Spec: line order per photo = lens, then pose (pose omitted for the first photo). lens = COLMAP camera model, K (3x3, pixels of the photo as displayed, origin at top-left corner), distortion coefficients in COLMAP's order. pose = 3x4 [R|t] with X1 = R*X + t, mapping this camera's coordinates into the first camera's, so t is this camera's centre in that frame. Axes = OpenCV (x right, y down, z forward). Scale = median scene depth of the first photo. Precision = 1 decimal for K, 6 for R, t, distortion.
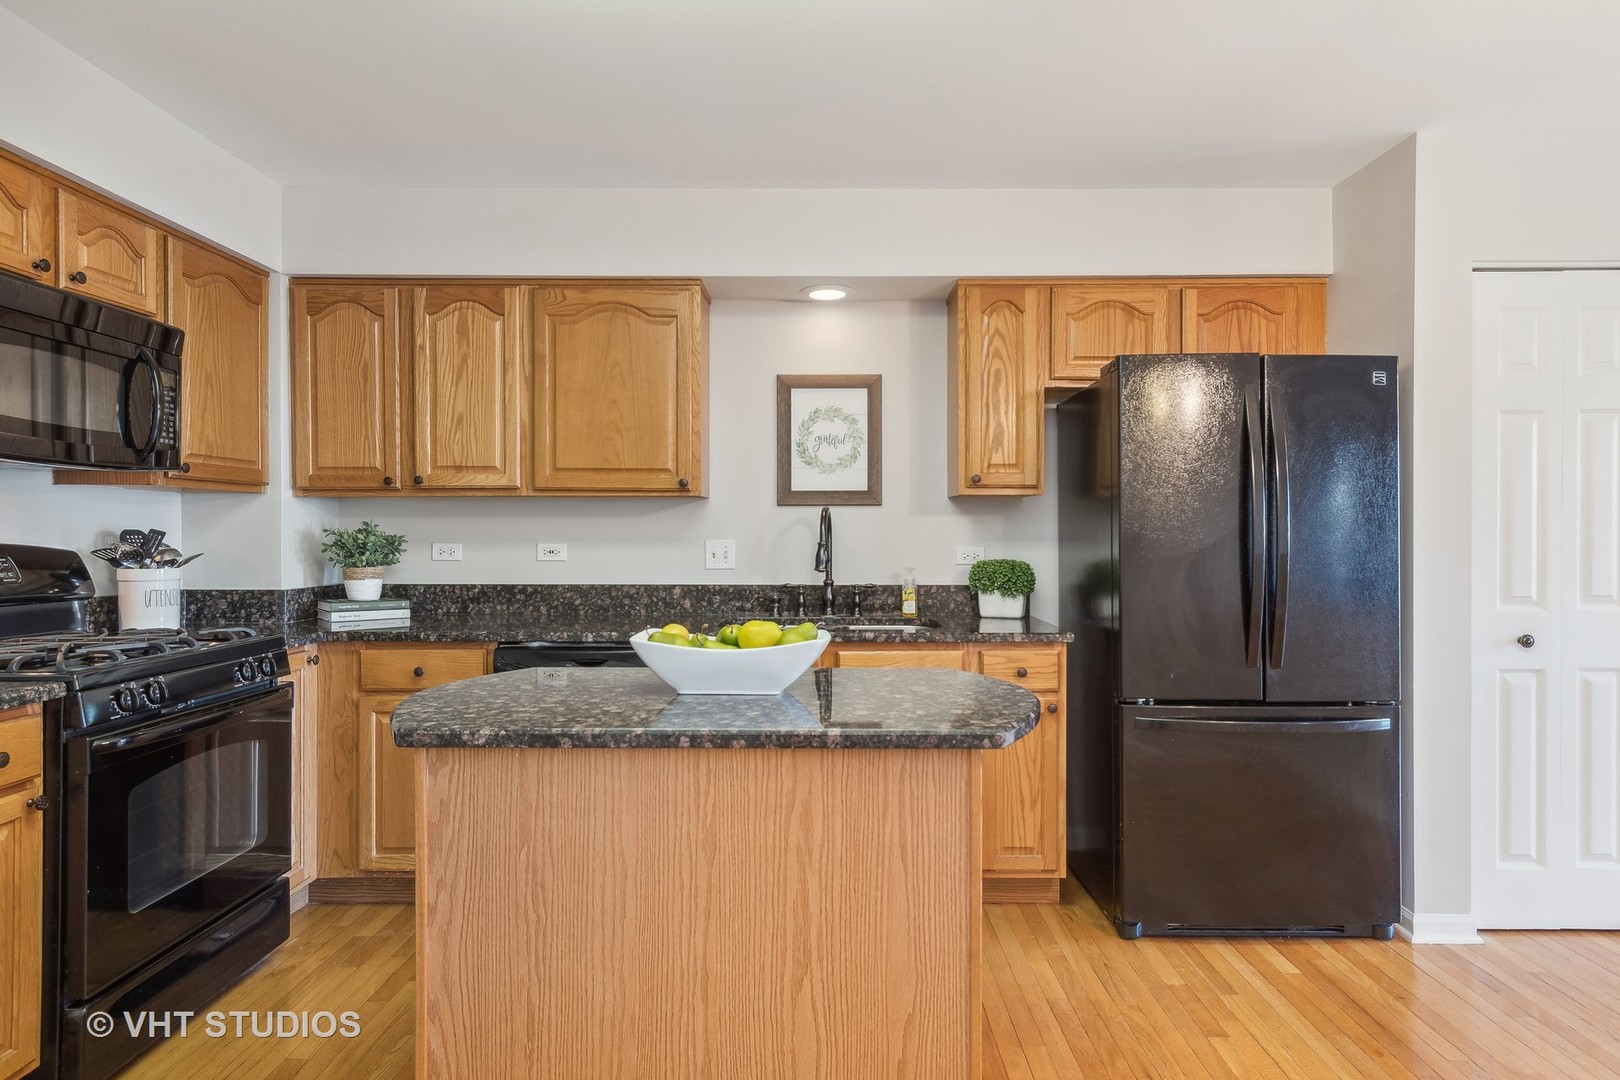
lens RADIAL K [[917.0, 0, 810.0], [0, 917.0, 540.0], [0, 0, 1]] dist [0.002195, -0.000551]
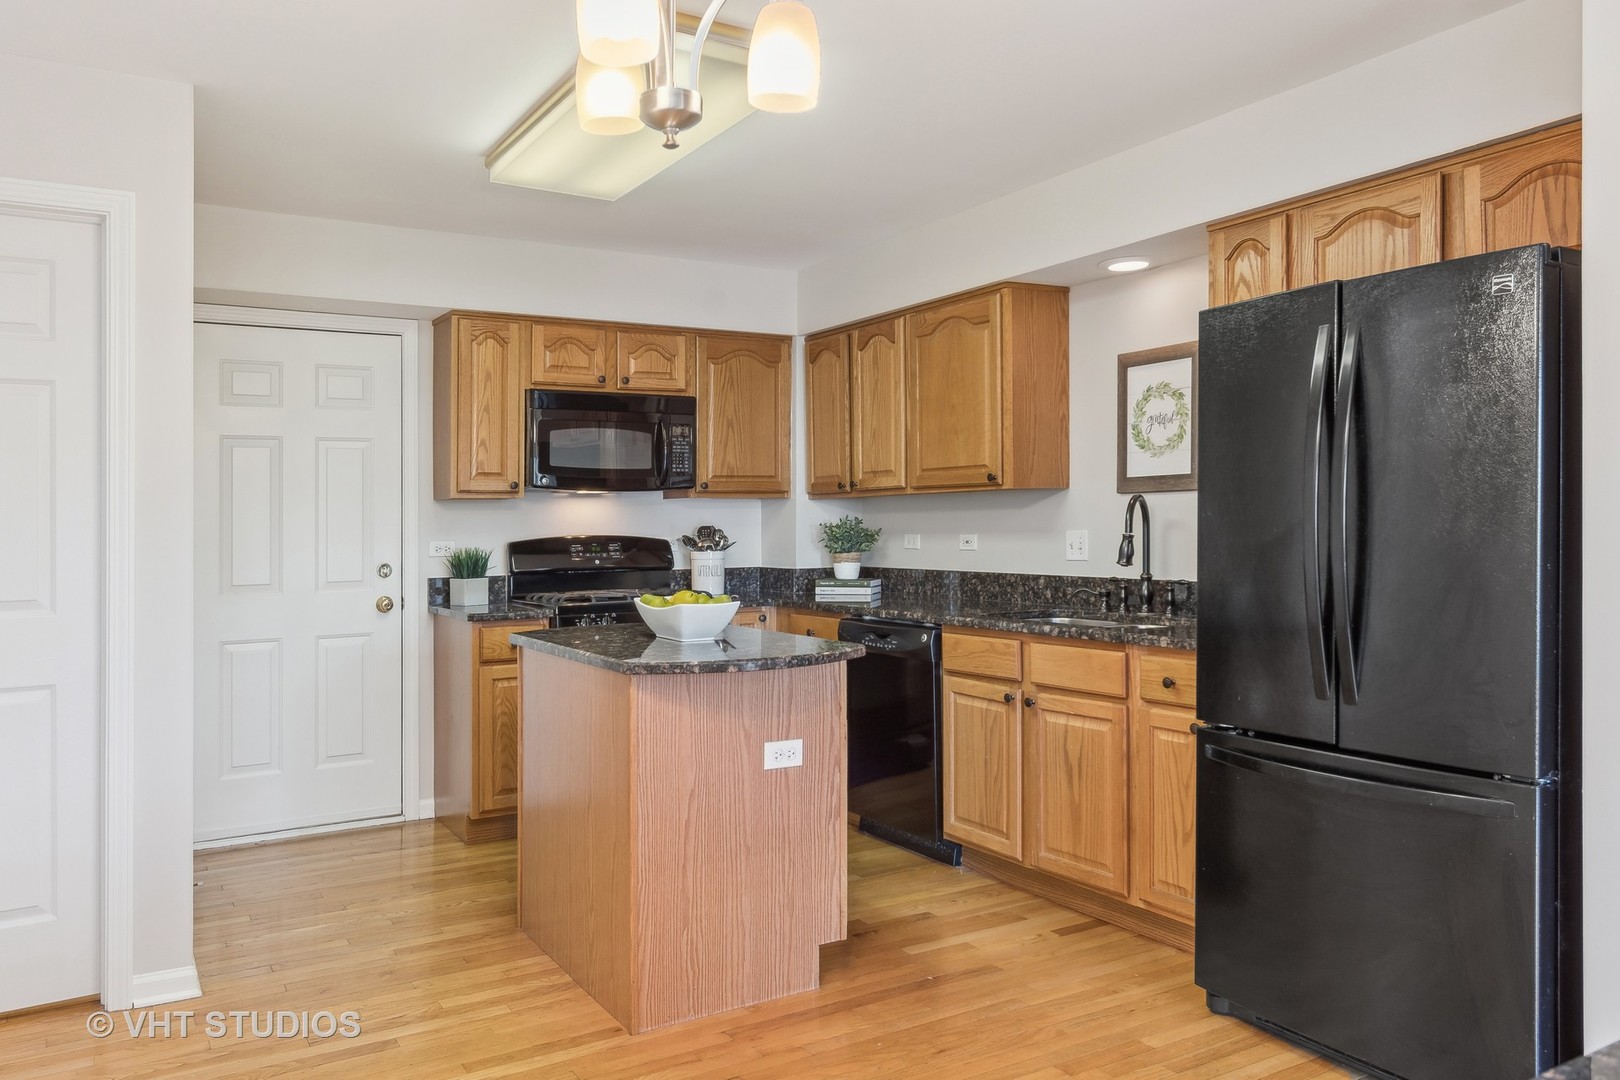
lens RADIAL K [[1180.6, 0, 813.9], [0, 1180.6, 515.3], [0, 0, 1]] dist [-0.003251, -0.002121]
pose [[0.517223, -0.013789, -0.855740, 0.910372], [0.007667, 0.999905, -0.011478, -0.004385], [0.855816, -0.000624, 0.517280, 0.116731]]
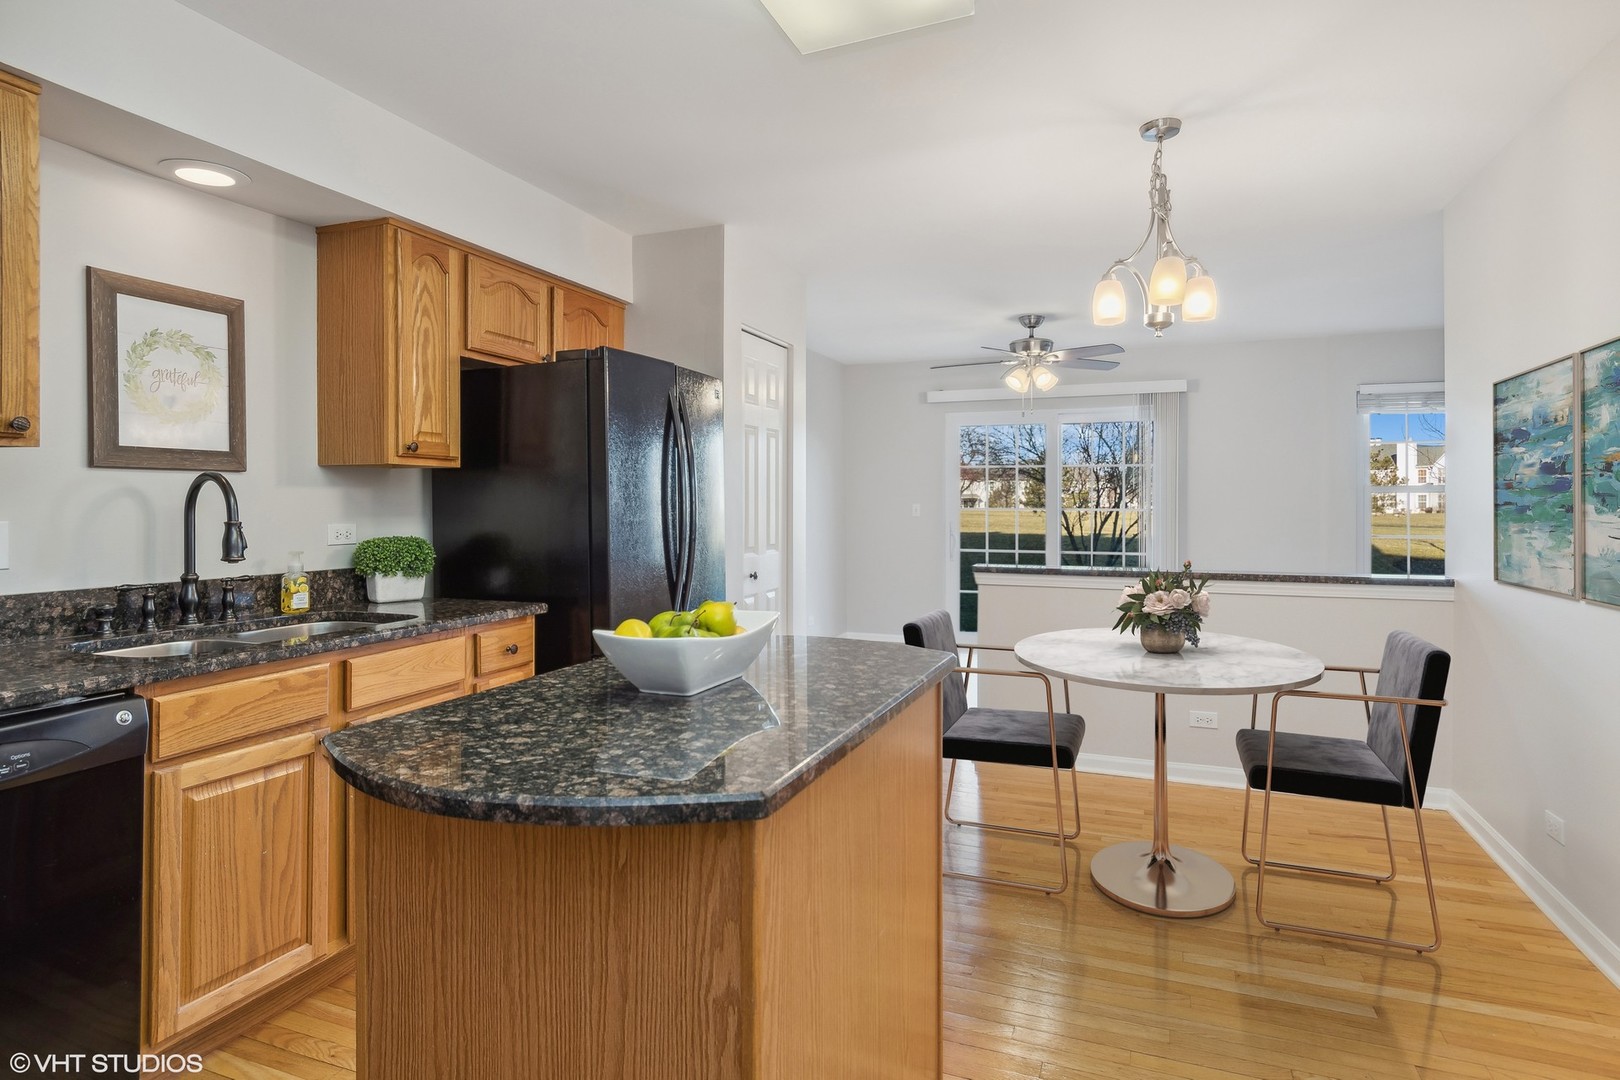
lens RADIAL K [[875.9, 0, 814.4], [0, 875.9, 515.4], [0, 0, 1]] dist [-0.000655, -0.000506]
pose [[0.367803, -0.013939, 0.929799, -0.464411], [0.009188, 0.999893, 0.011355, -0.005992], [-0.929858, 0.004366, 0.367892, 0.317440]]
